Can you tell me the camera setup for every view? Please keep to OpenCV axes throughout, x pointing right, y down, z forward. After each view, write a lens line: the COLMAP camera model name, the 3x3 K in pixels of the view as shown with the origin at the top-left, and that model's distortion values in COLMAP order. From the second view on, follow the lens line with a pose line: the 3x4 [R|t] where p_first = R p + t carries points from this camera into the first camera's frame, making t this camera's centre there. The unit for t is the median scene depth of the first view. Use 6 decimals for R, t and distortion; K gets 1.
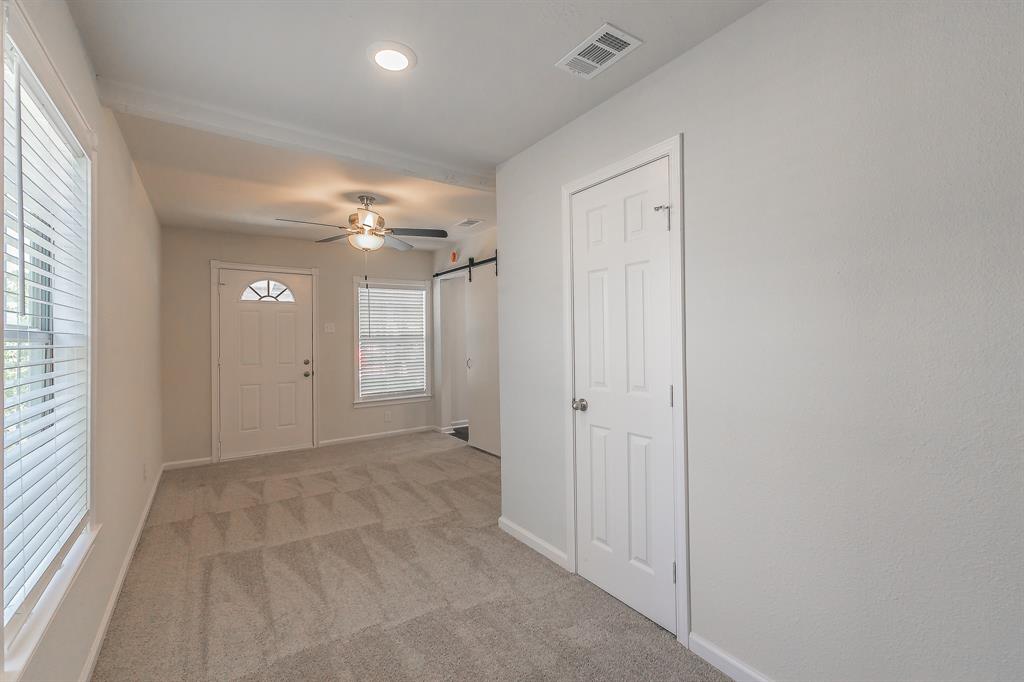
lens RADIAL K [[440.0, 0, 518.1], [0, 440.0, 339.9], [0, 0, 1]] dist [-0.001711, -0.000522]
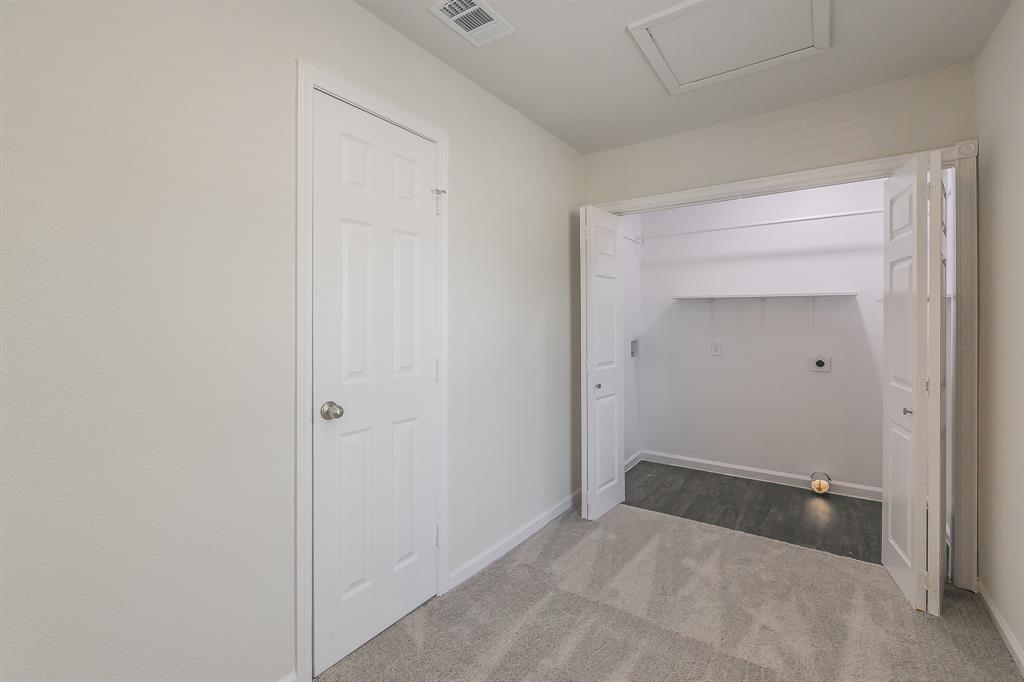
lens RADIAL K [[449.9, 0, 511.2], [0, 449.9, 324.4], [0, 0, 1]] dist [0.001833, 0.000207]
pose [[-0.337774, 0.006840, 0.941202, -0.689406], [0.001992, 0.999977, -0.006552, 0.022571], [-0.941225, -0.000339, -0.337780, 1.114106]]
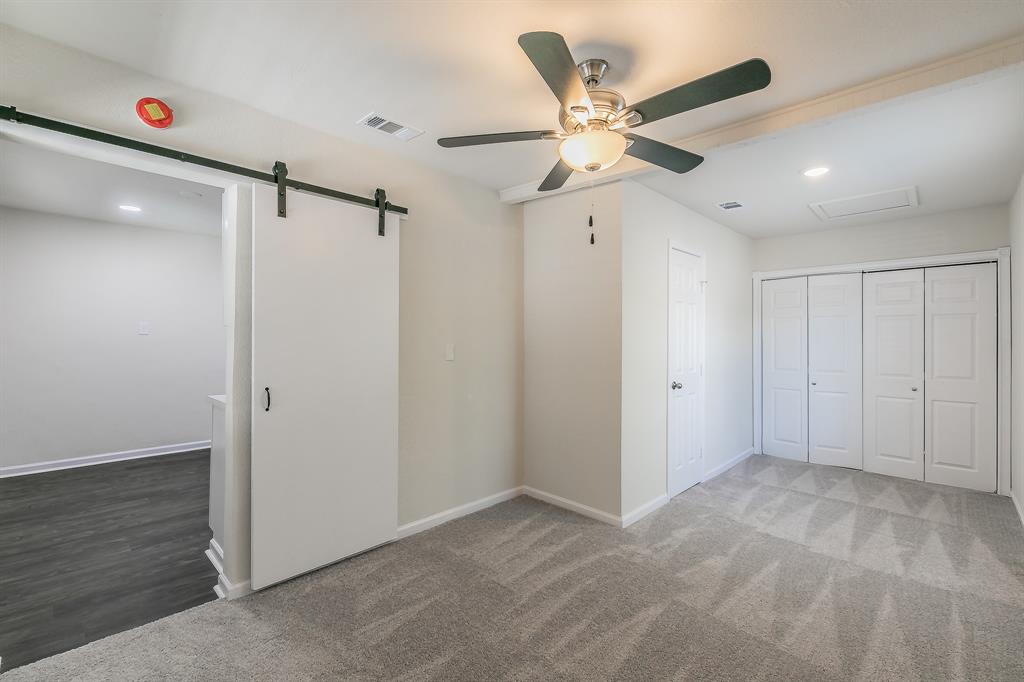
lens RADIAL K [[440.0, 0, 518.1], [0, 440.0, 339.9], [0, 0, 1]] dist [-0.001711, -0.000522]
pose [[-0.197401, 0.010181, 0.980270, -1.463386], [-0.003052, 0.999935, -0.011000, 0.005165], [-0.980318, -0.005163, -0.197357, 2.126136]]
